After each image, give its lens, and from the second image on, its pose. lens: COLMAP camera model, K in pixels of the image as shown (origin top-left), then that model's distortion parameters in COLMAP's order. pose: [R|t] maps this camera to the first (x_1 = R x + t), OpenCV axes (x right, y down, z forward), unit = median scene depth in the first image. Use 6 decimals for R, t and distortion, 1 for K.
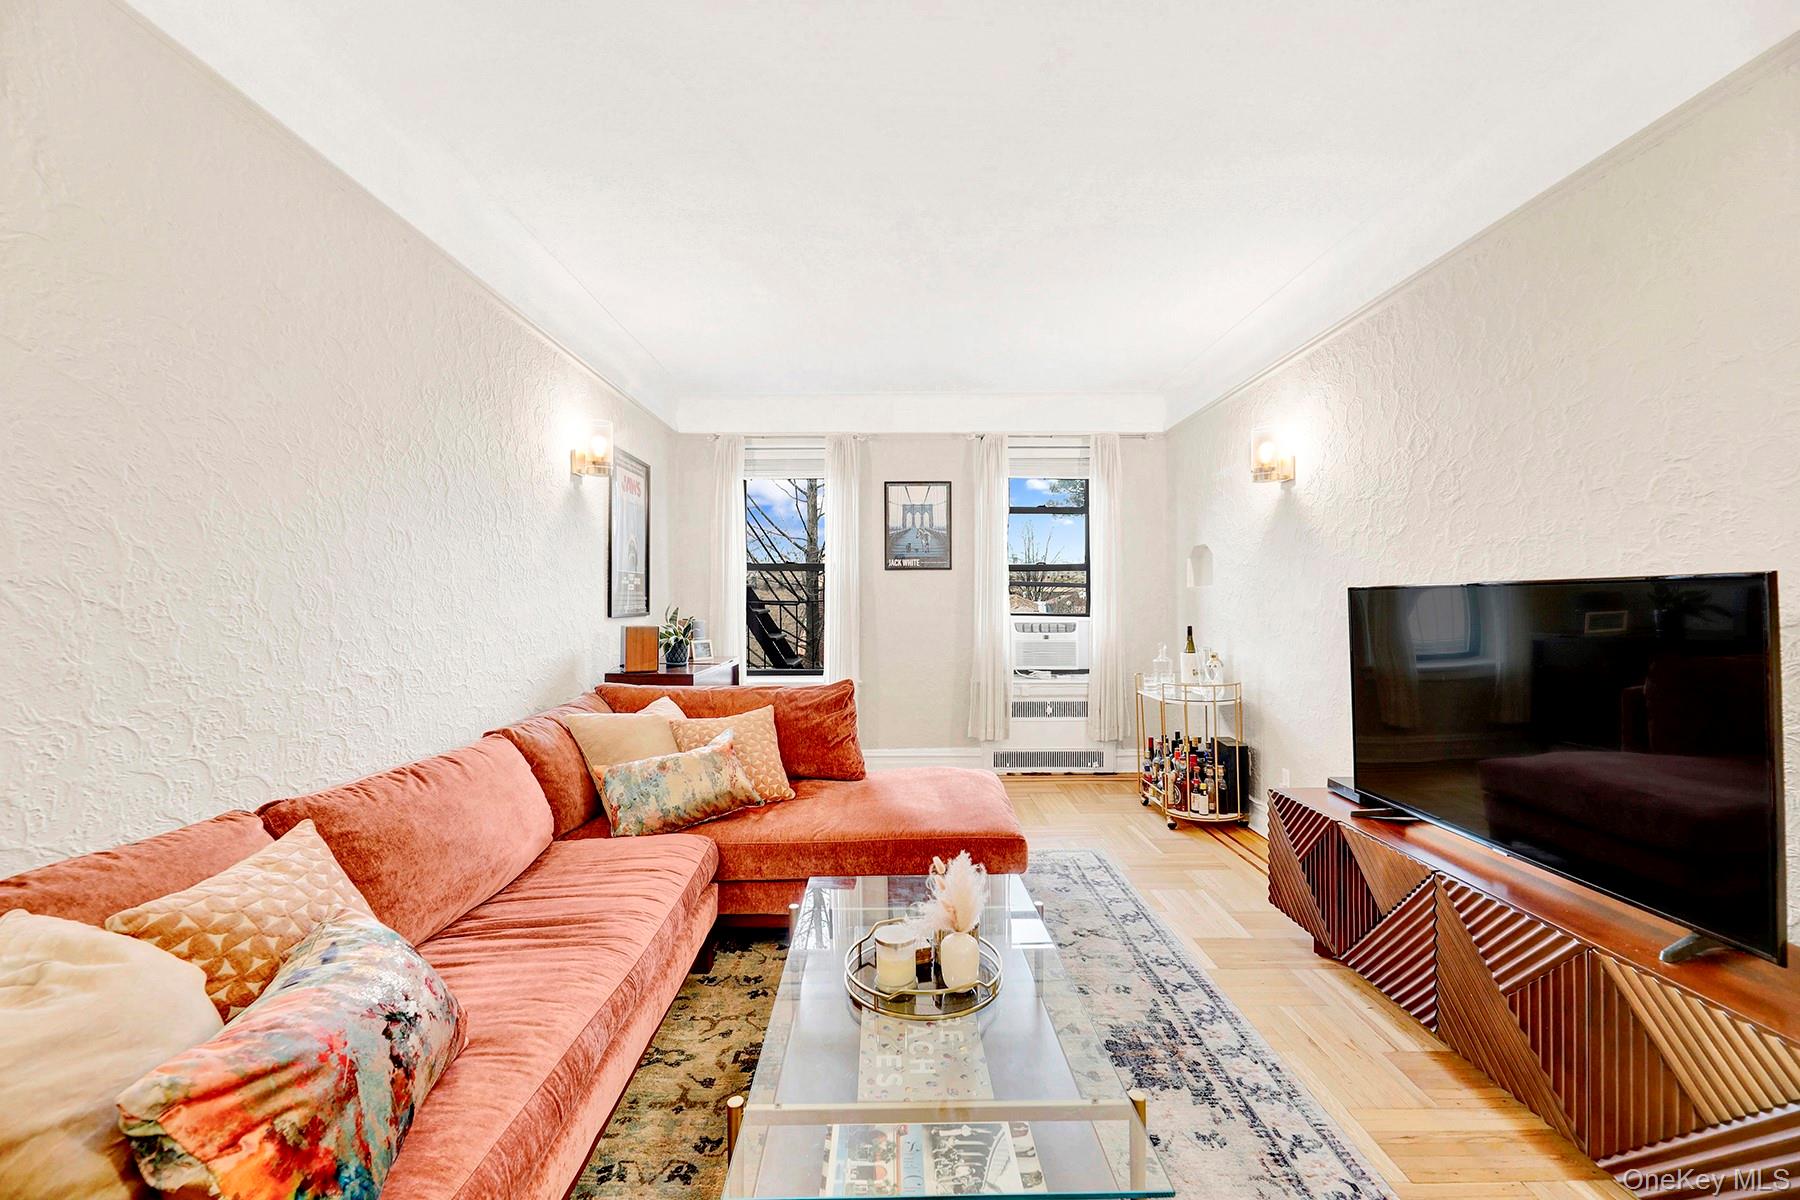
lens RADIAL K [[741.7, 0, 900.8], [0, 741.7, 599.8], [0, 0, 1]] dist [-0.000416, -0.004000]
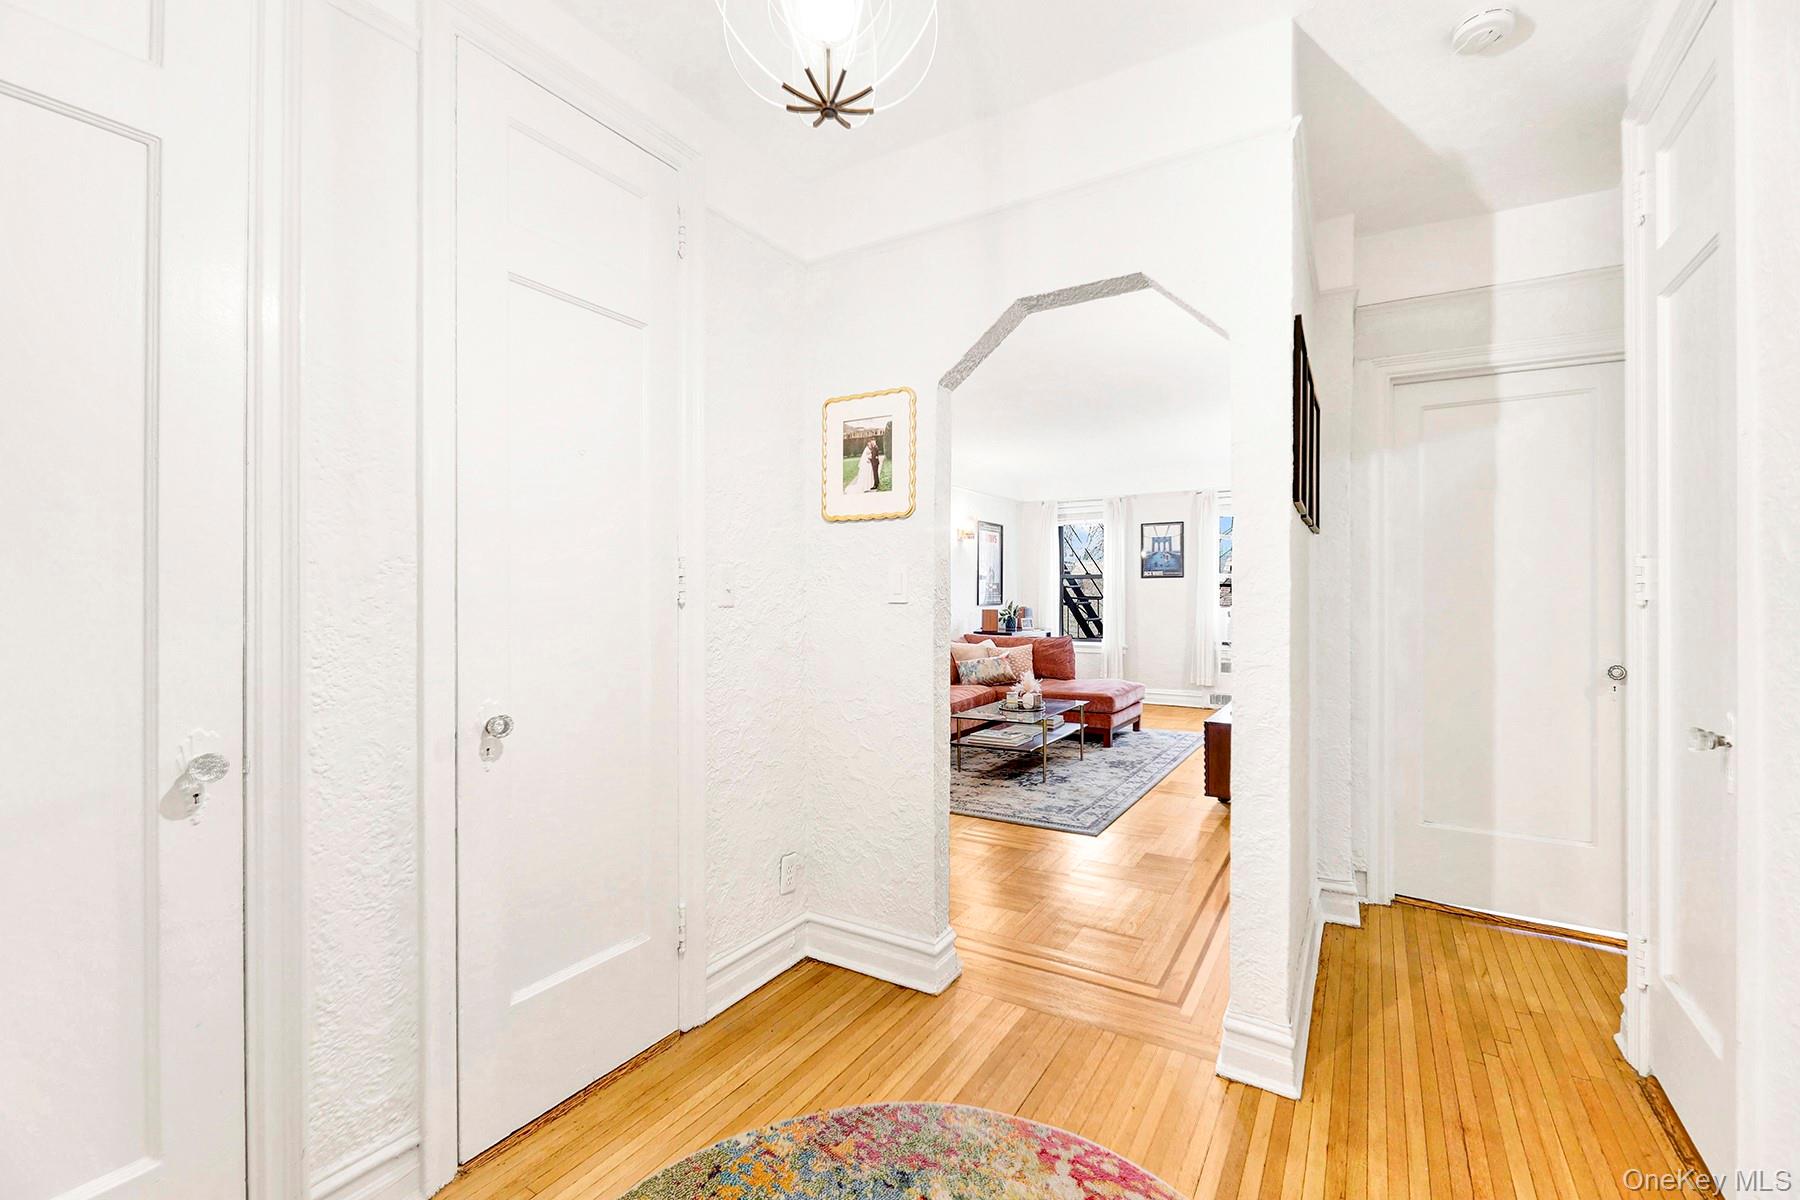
lens RADIAL K [[741.7, 0, 942.2], [0, 741.7, 594.0], [0, 0, 1]] dist [-0.000416, -0.004000]
pose [[0.863506, -0.000156, -0.504338, 0.586377], [-0.000224, 1.000000, -0.000693, -0.005290], [0.504338, 0.000712, 0.863506, -0.868667]]
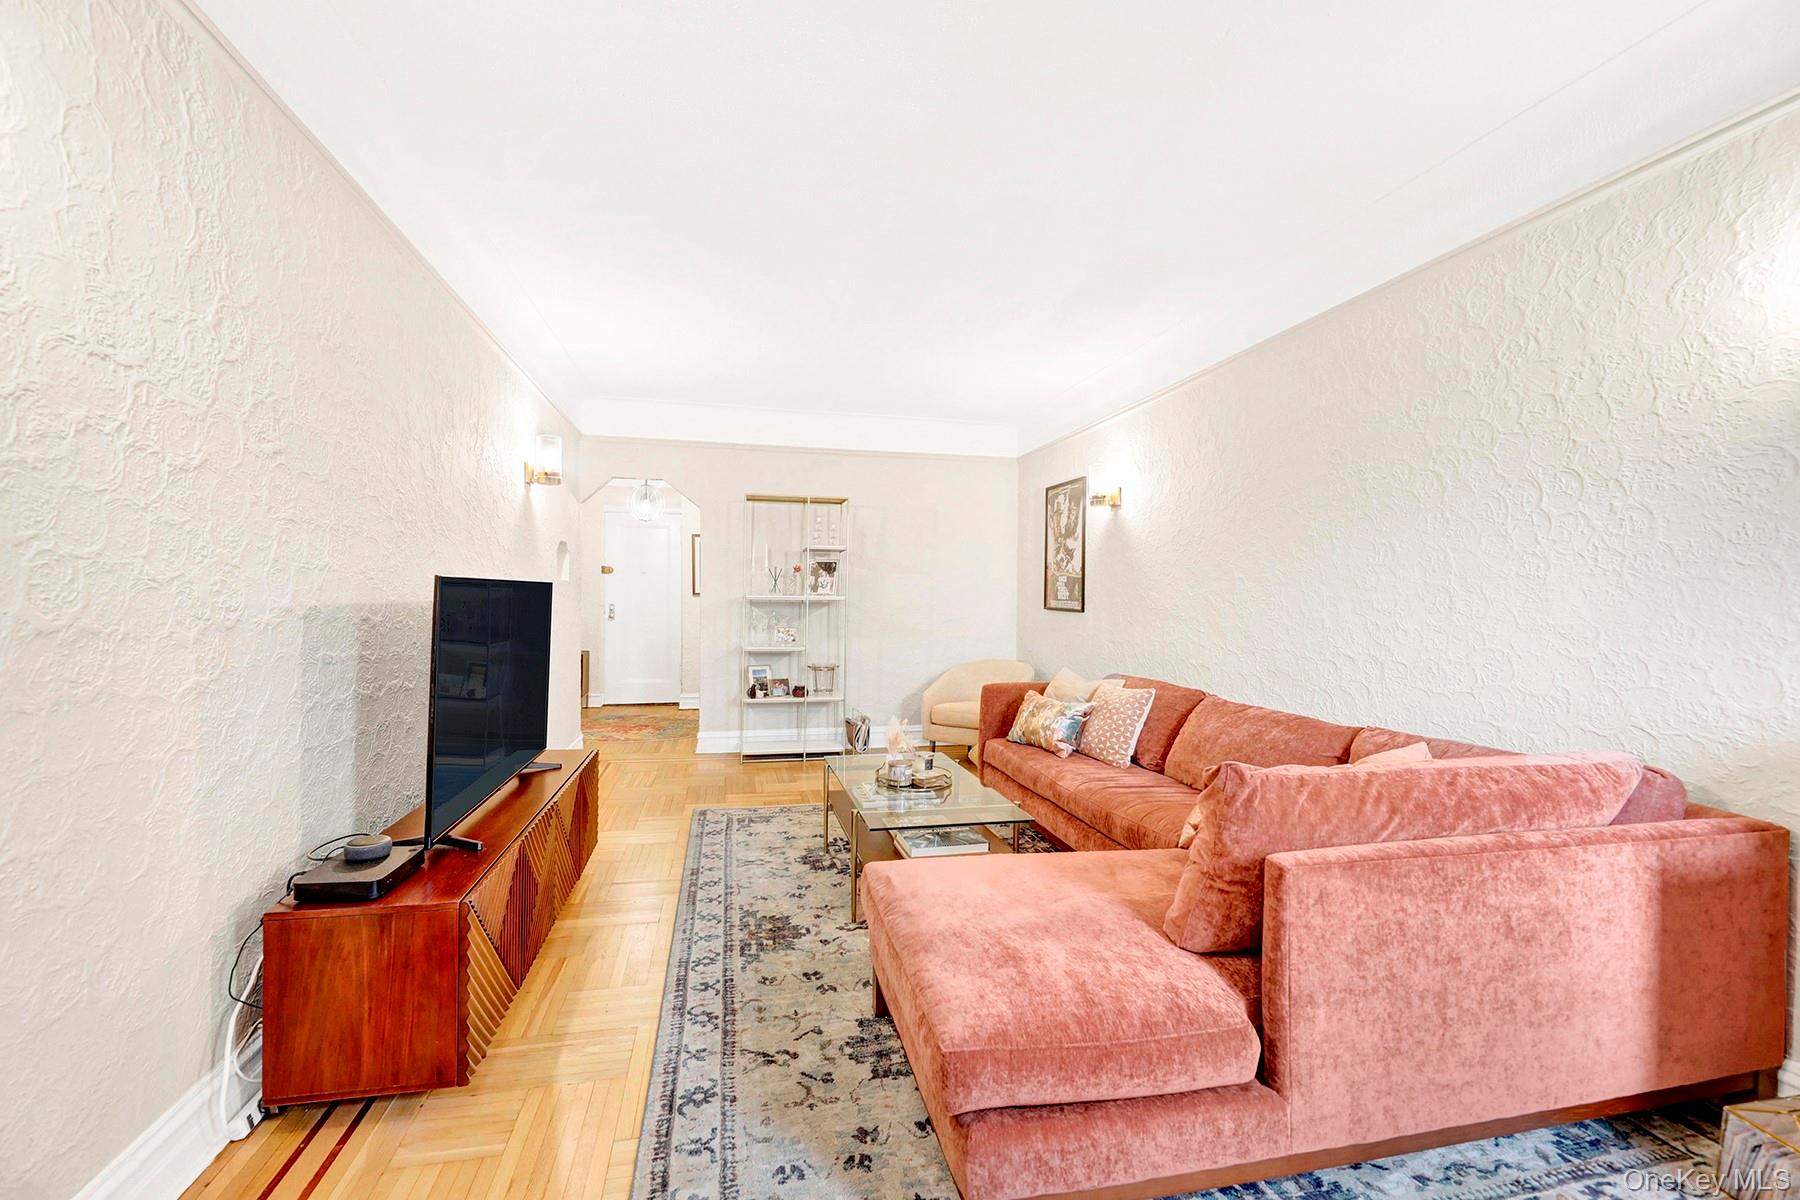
lens RADIAL K [[741.7, 0, 891.6], [0, 741.7, 598.8], [0, 0, 1]] dist [-0.000416, -0.004000]
pose [[-0.979225, -0.006472, -0.202672, 0.210264], [-0.005537, 0.999971, -0.005179, 0.005128], [0.202700, -0.003949, -0.979233, 1.198070]]
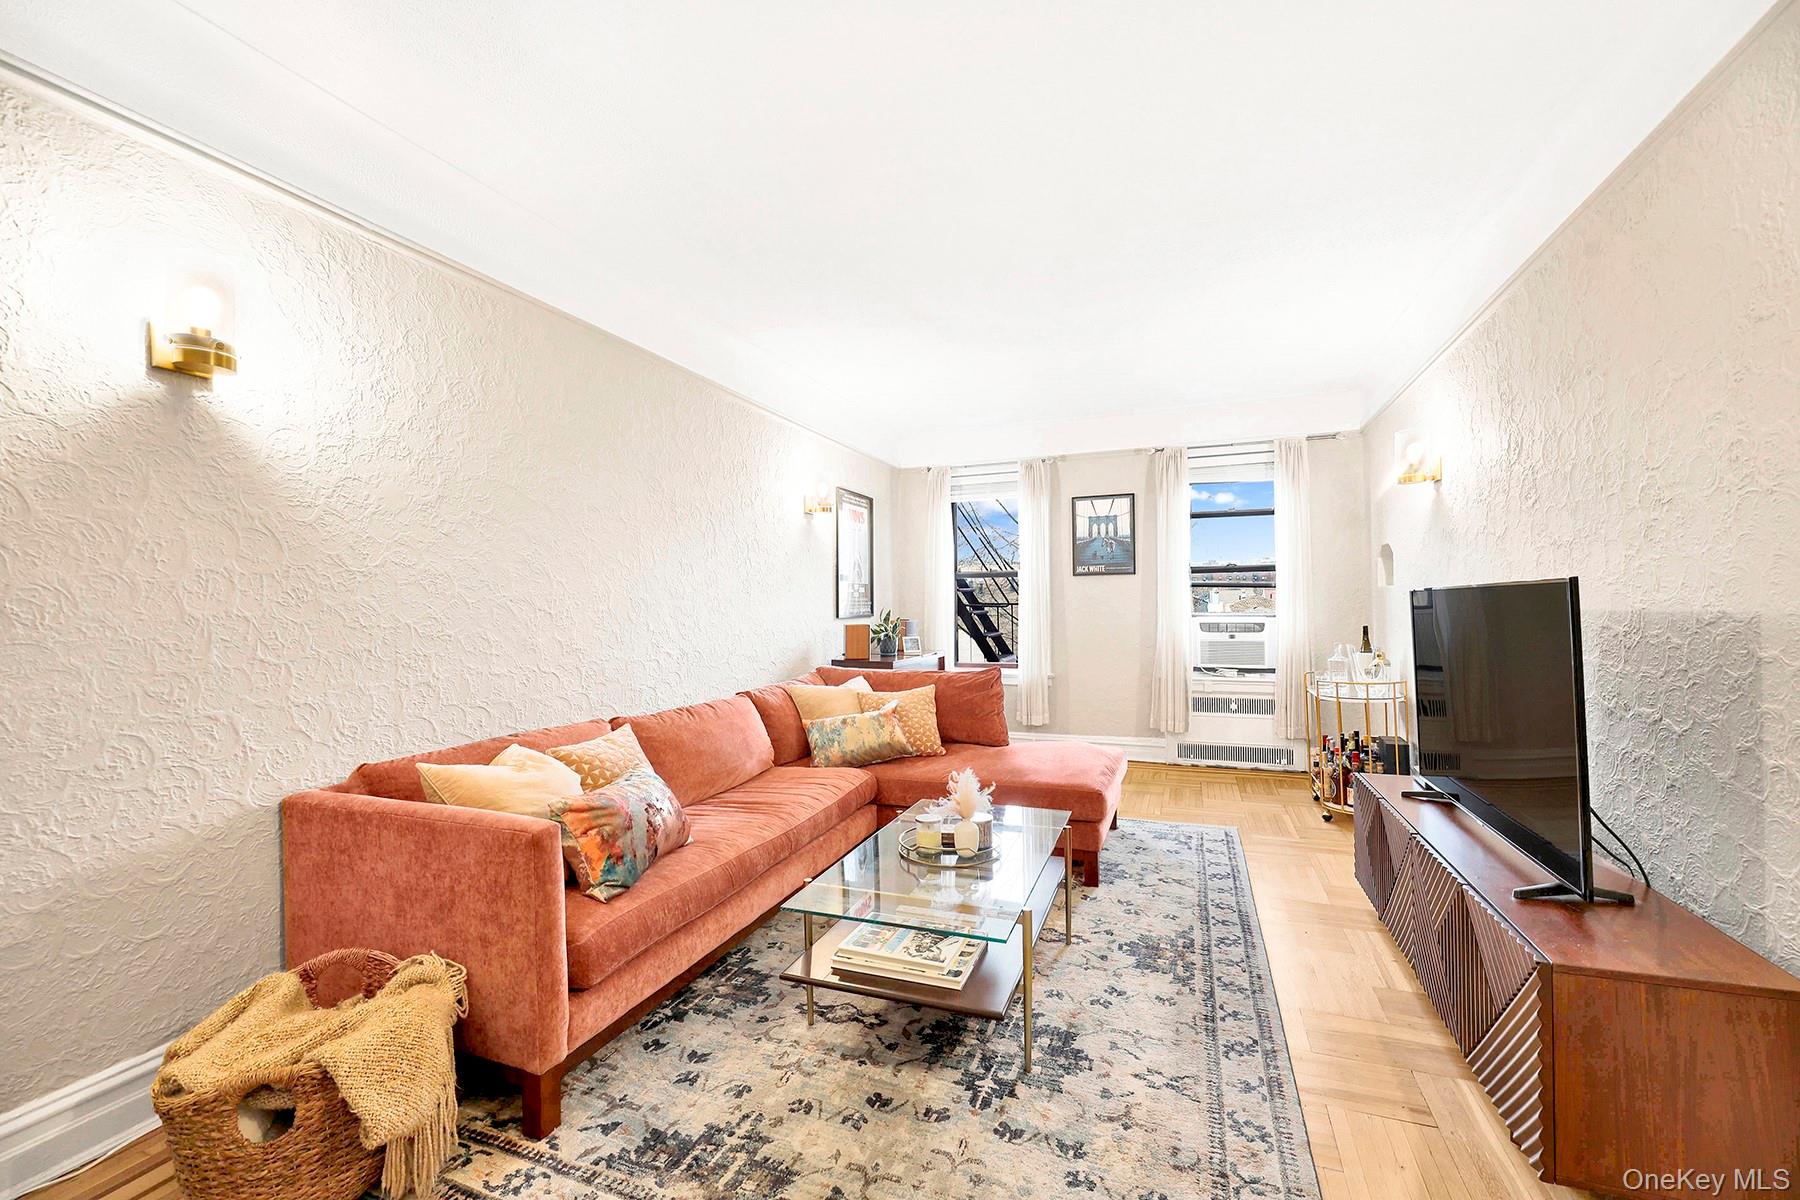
lens RADIAL K [[741.7, 0, 907.2], [0, 741.7, 599.8], [0, 0, 1]] dist [-0.000416, -0.004000]
pose [[0.931631, -0.009824, -0.363273, 0.211400], [0.009097, 0.999952, -0.003714, -0.002353], [0.363292, 0.000156, 0.931675, -0.193415]]
